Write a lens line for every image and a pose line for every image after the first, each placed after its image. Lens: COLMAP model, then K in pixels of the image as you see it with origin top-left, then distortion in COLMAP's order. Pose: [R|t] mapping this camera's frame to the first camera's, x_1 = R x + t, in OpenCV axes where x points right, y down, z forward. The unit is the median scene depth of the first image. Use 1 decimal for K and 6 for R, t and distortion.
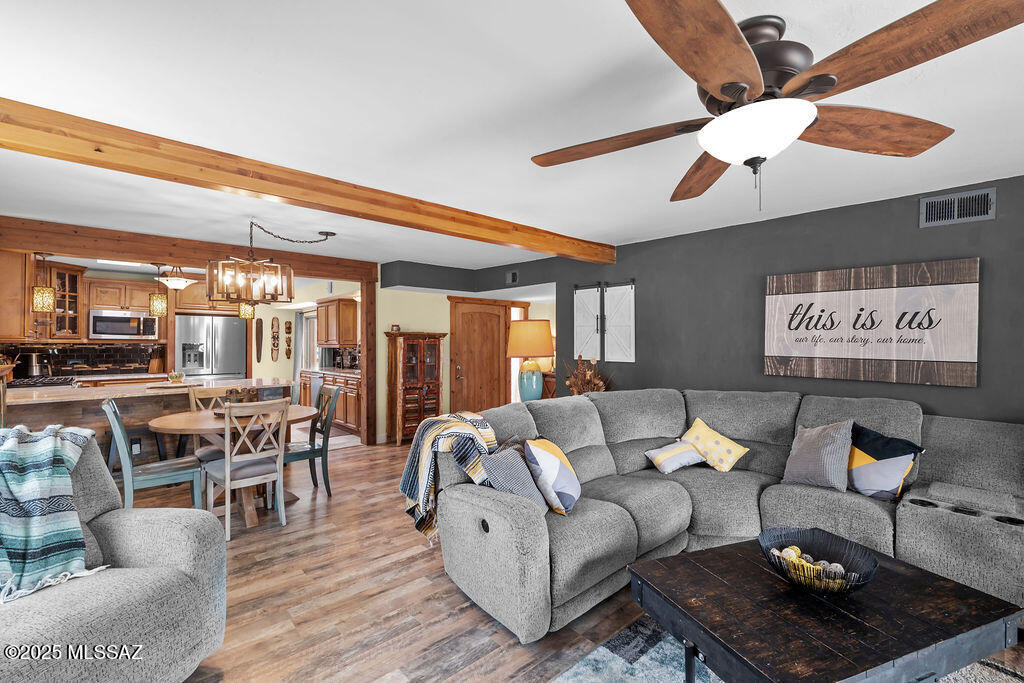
lens RADIAL K [[447.2, 0, 509.5], [0, 447.2, 340.5], [0, 0, 1]] dist [-0.001623, -0.000126]
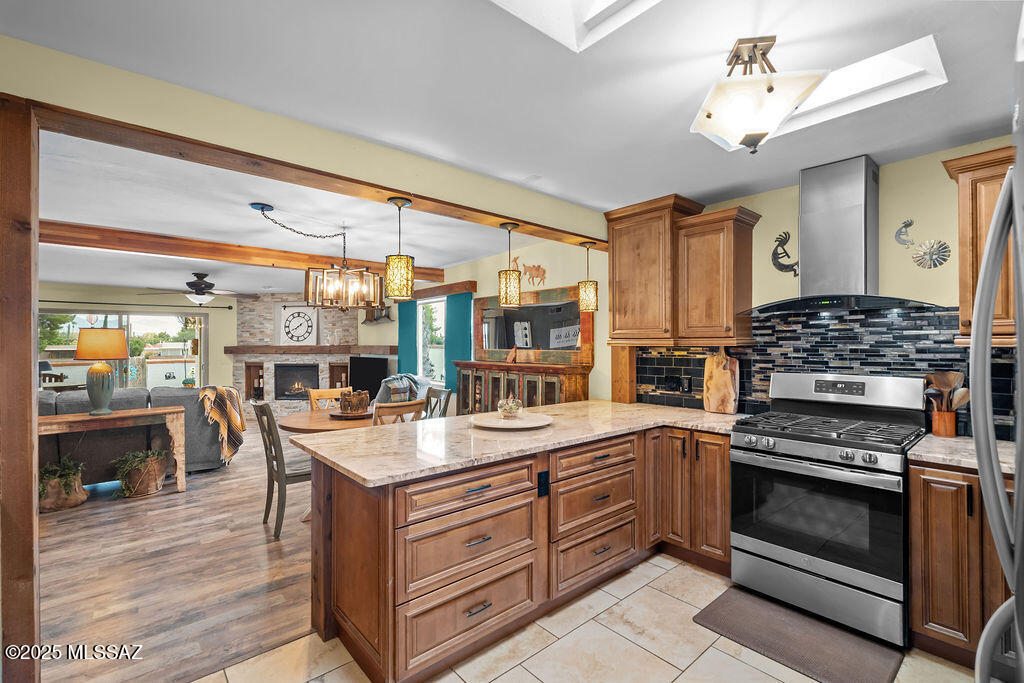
lens RADIAL K [[451.0, 0, 509.5], [0, 451.0, 341.5], [0, 0, 1]] dist [-0.004207, -0.000889]
pose [[-0.999553, 0.004226, 0.029600, -0.600212], [0.003989, 0.999960, -0.008047, 0.001926], [-0.029633, -0.007925, -0.999529, 1.234415]]
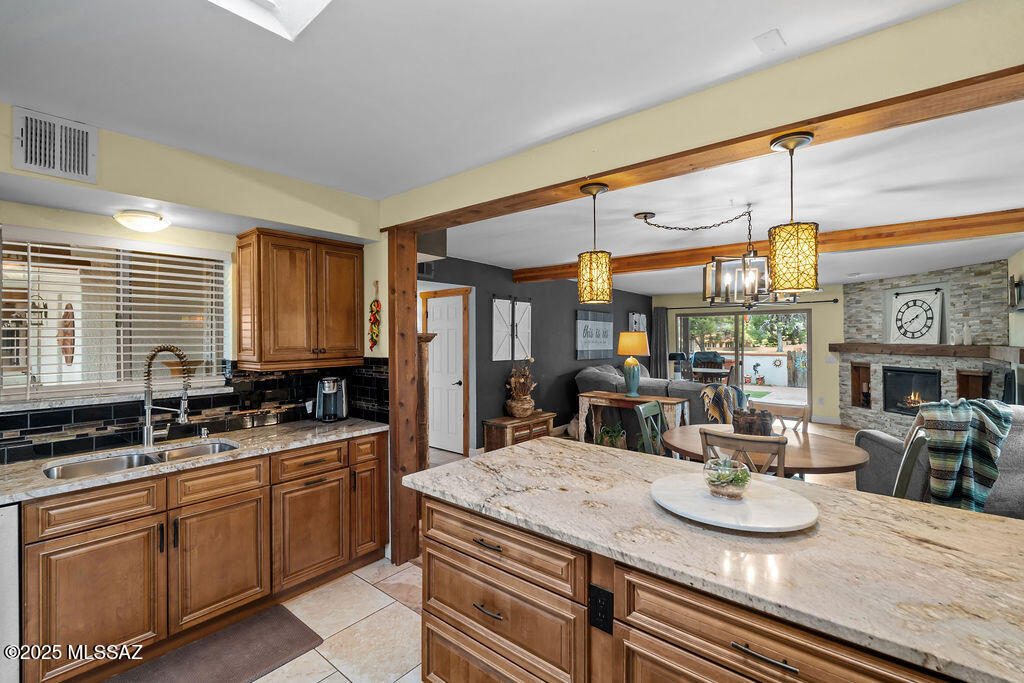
lens RADIAL K [[451.4, 0, 510.5], [0, 451.4, 333.6], [0, 0, 1]] dist [-0.000847, 0.000560]
pose [[-0.136141, 0.007546, 0.990661, -0.821554], [-0.001263, 0.999969, -0.007790, -0.014485], [-0.990689, -0.002312, -0.136127, 0.942584]]
